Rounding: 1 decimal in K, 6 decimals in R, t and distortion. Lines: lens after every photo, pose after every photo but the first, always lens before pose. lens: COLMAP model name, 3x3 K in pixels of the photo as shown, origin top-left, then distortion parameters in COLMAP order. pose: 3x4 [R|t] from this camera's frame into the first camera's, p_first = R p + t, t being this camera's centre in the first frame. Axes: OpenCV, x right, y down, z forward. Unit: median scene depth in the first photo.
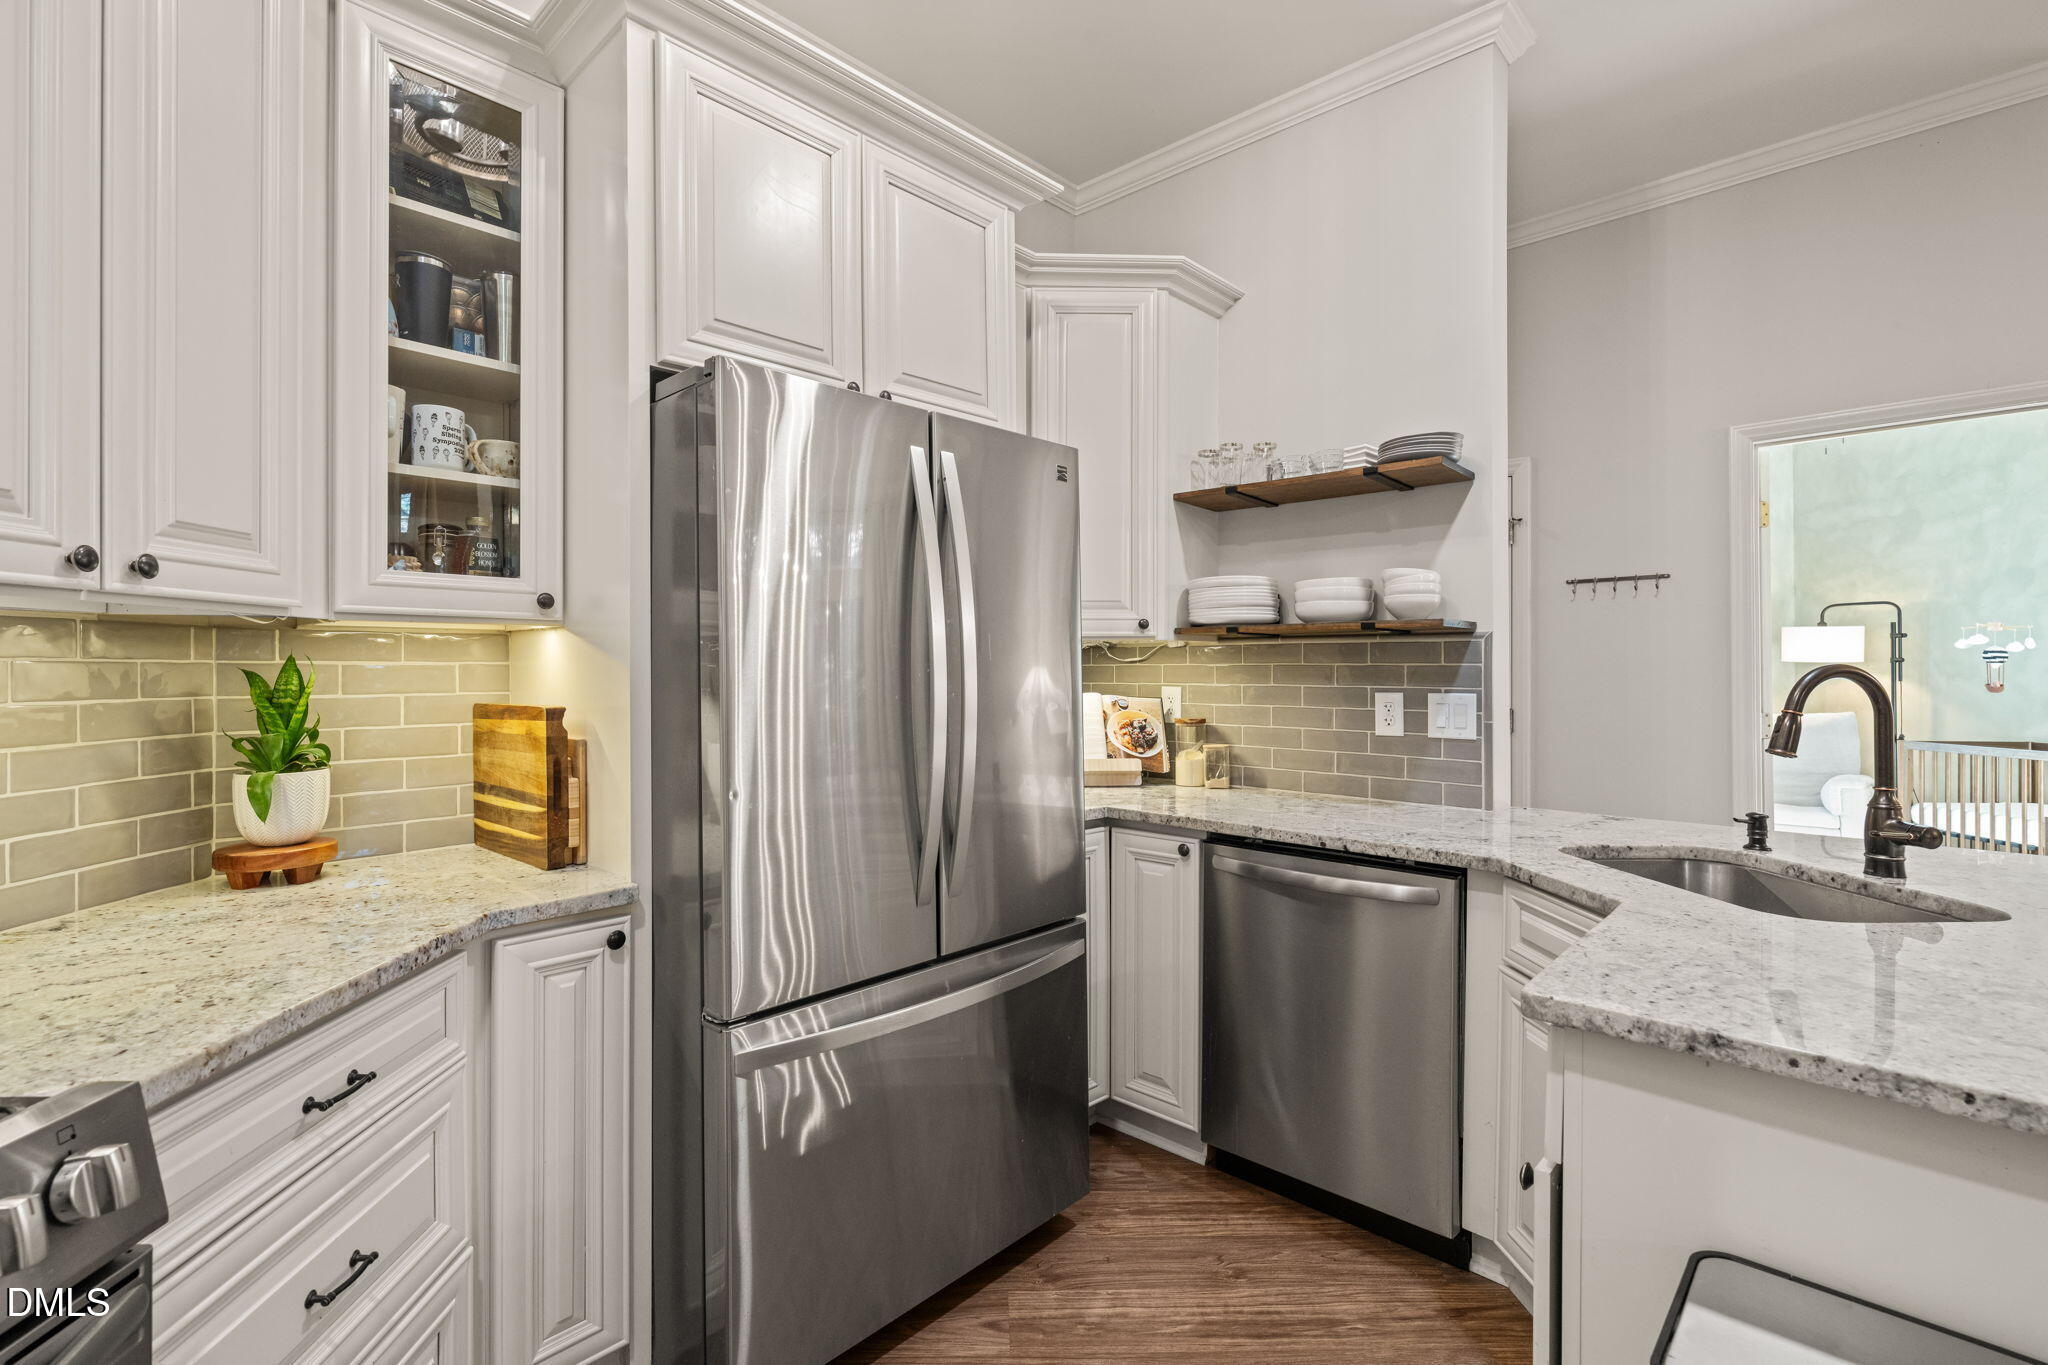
lens RADIAL K [[924.3, 0, 1034.8], [0, 924.3, 672.2], [0, 0, 1]] dist [0.001354, 0.000763]
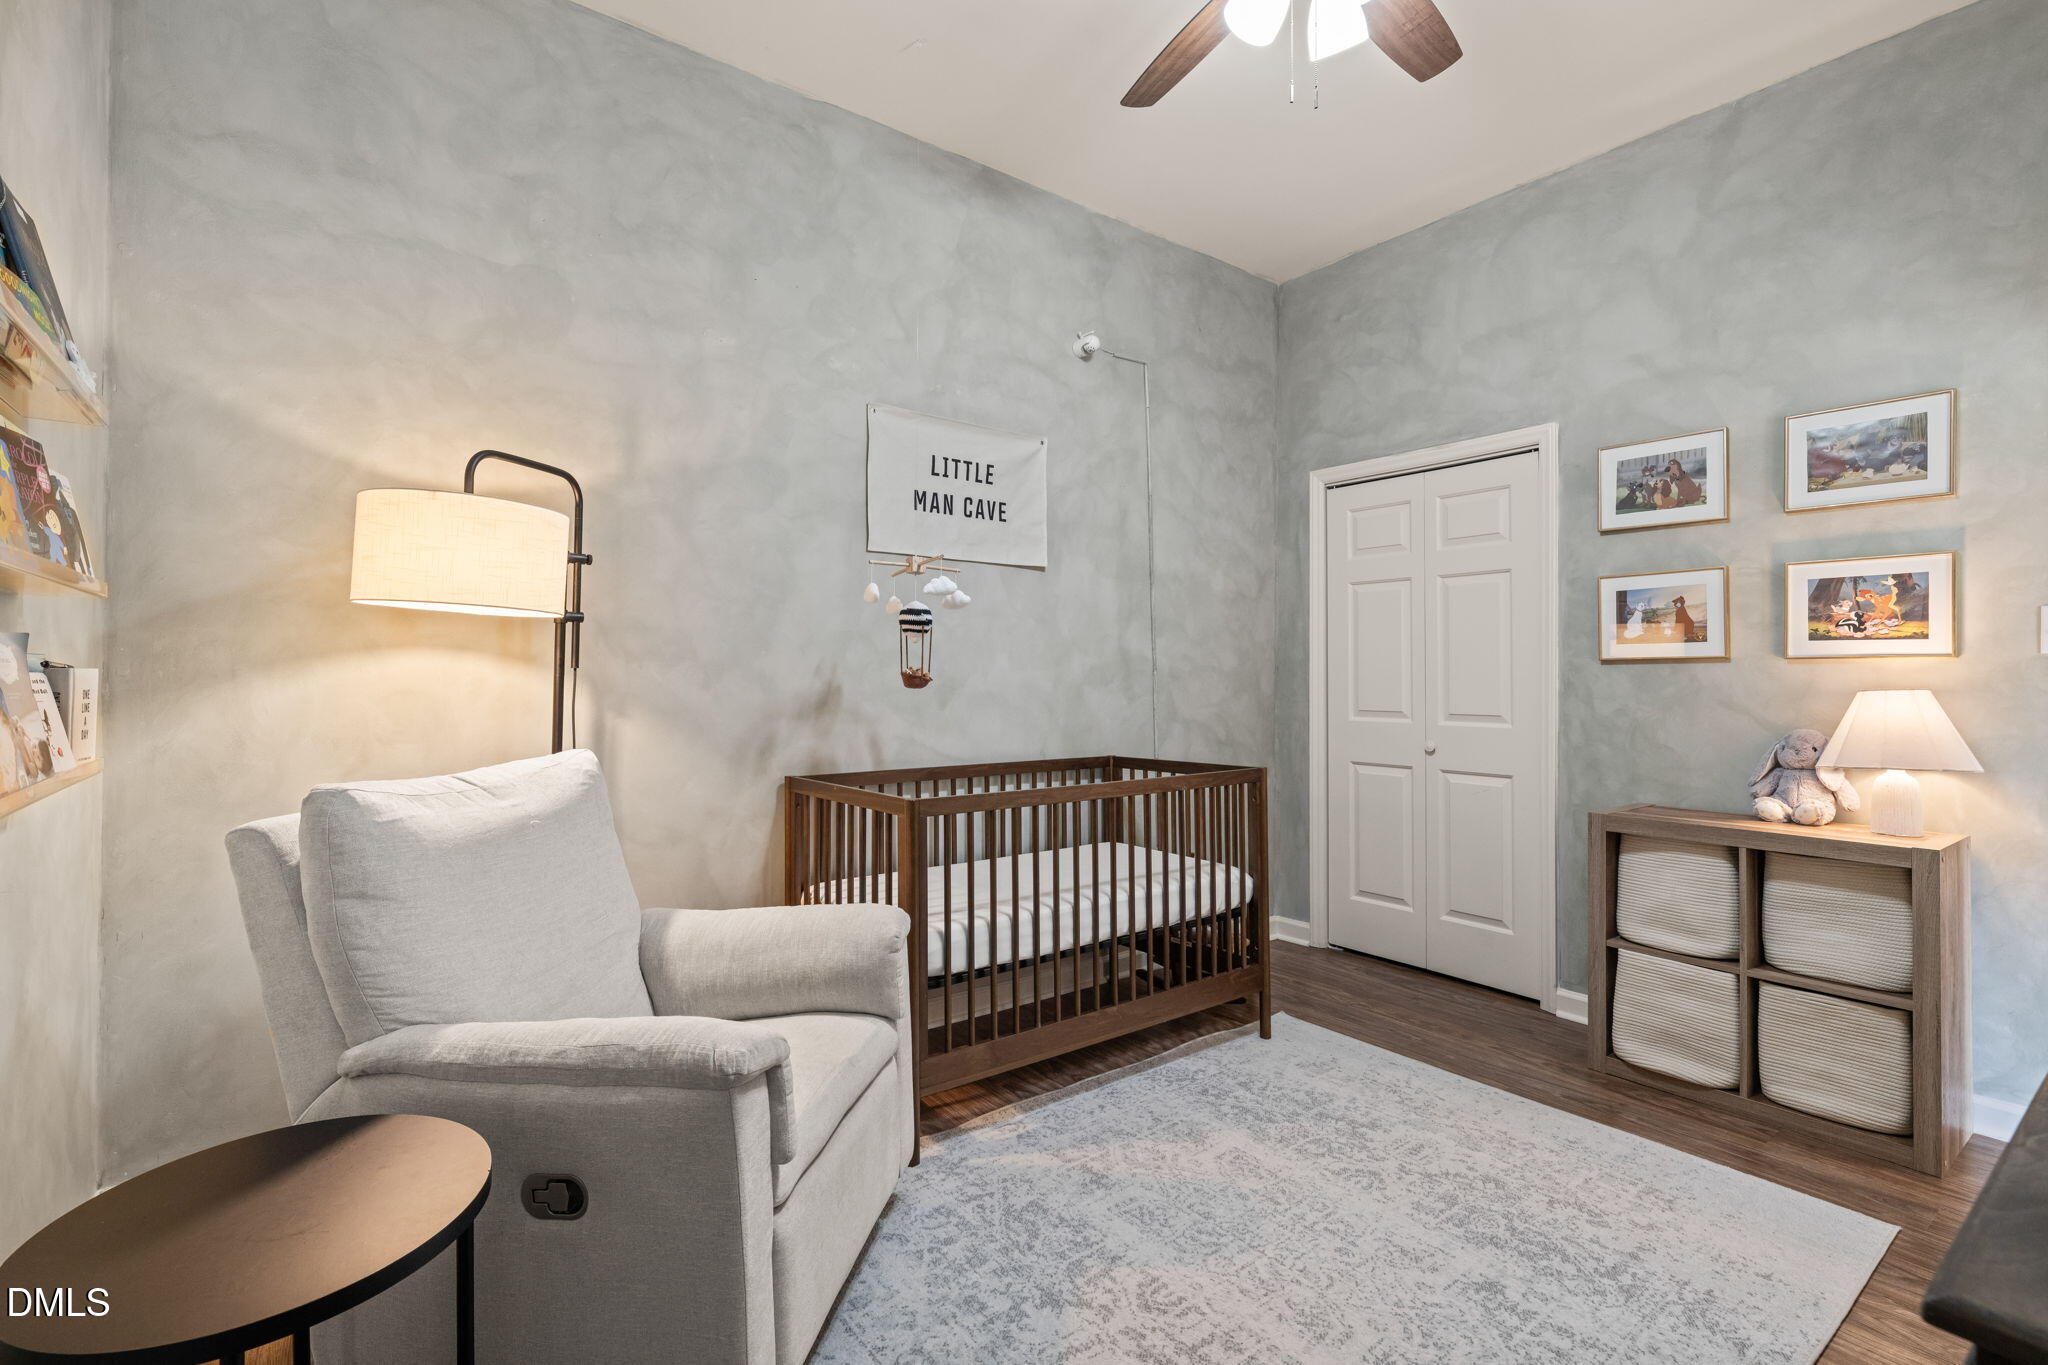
lens RADIAL K [[945.3, 0, 1015.4], [0, 945.3, 667.9], [0, 0, 1]] dist [-0.001298, 0.000357]
pose [[-0.560754, 0.002864, 0.827978, 0.470030], [-0.007682, 0.999933, -0.008661, 0.012432], [-0.827947, -0.011217, -0.560694, 1.081947]]
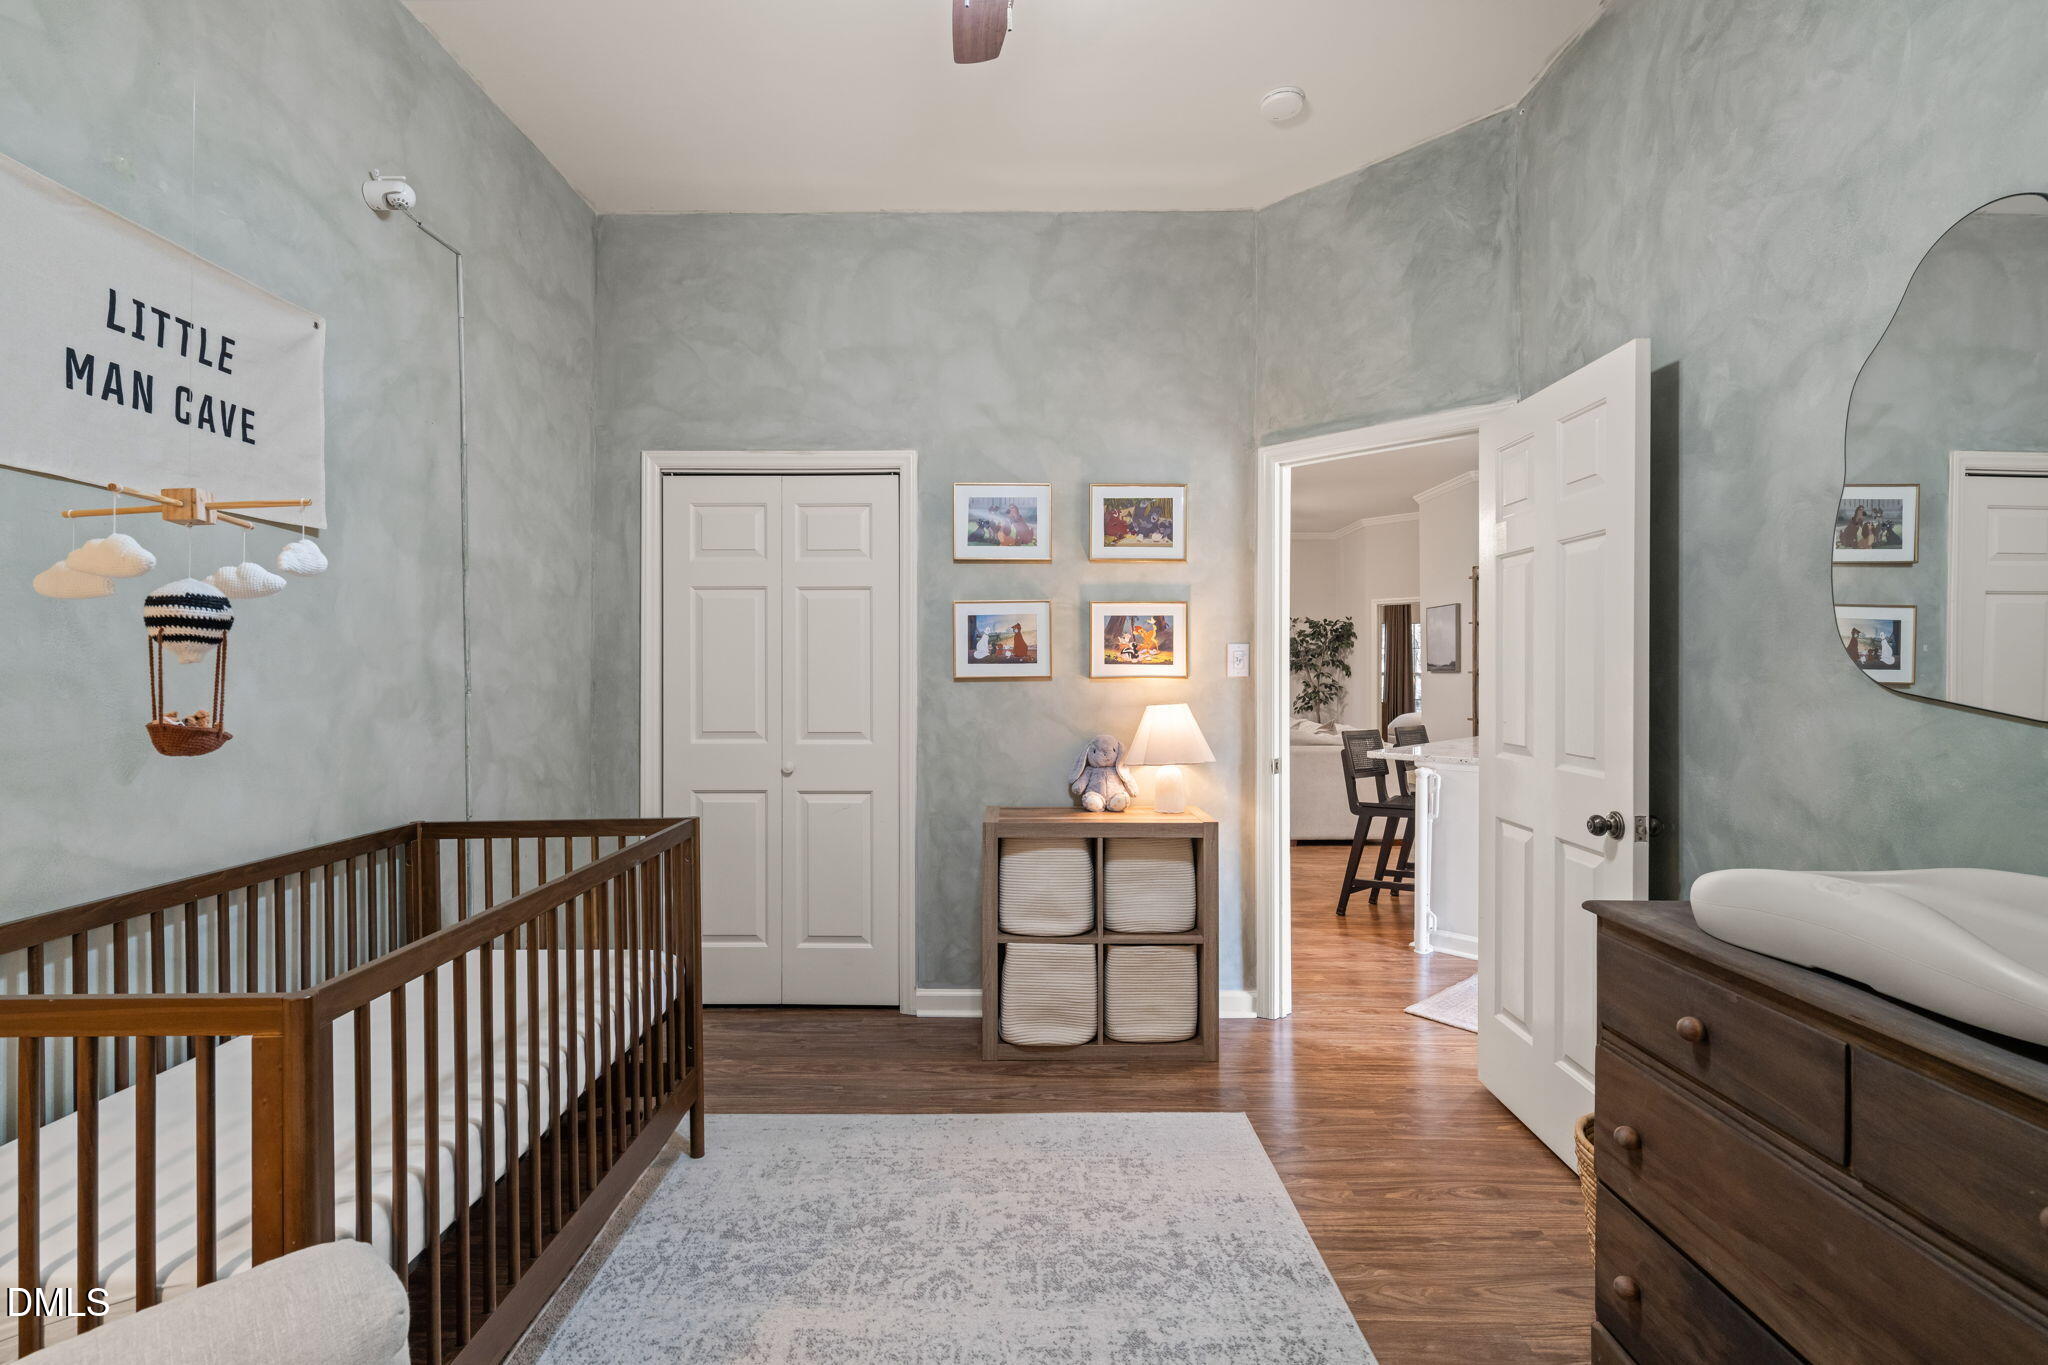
lens RADIAL K [[929.9, 0, 1017.1], [0, 929.9, 666.1], [0, 0, 1]] dist [-0.001623, -0.000620]
pose [[-0.998844, -0.002129, 0.048021, 0.674803], [-0.002641, 0.999940, -0.010617, -0.001324], [-0.047995, -0.010732, -0.998790, 1.077131]]
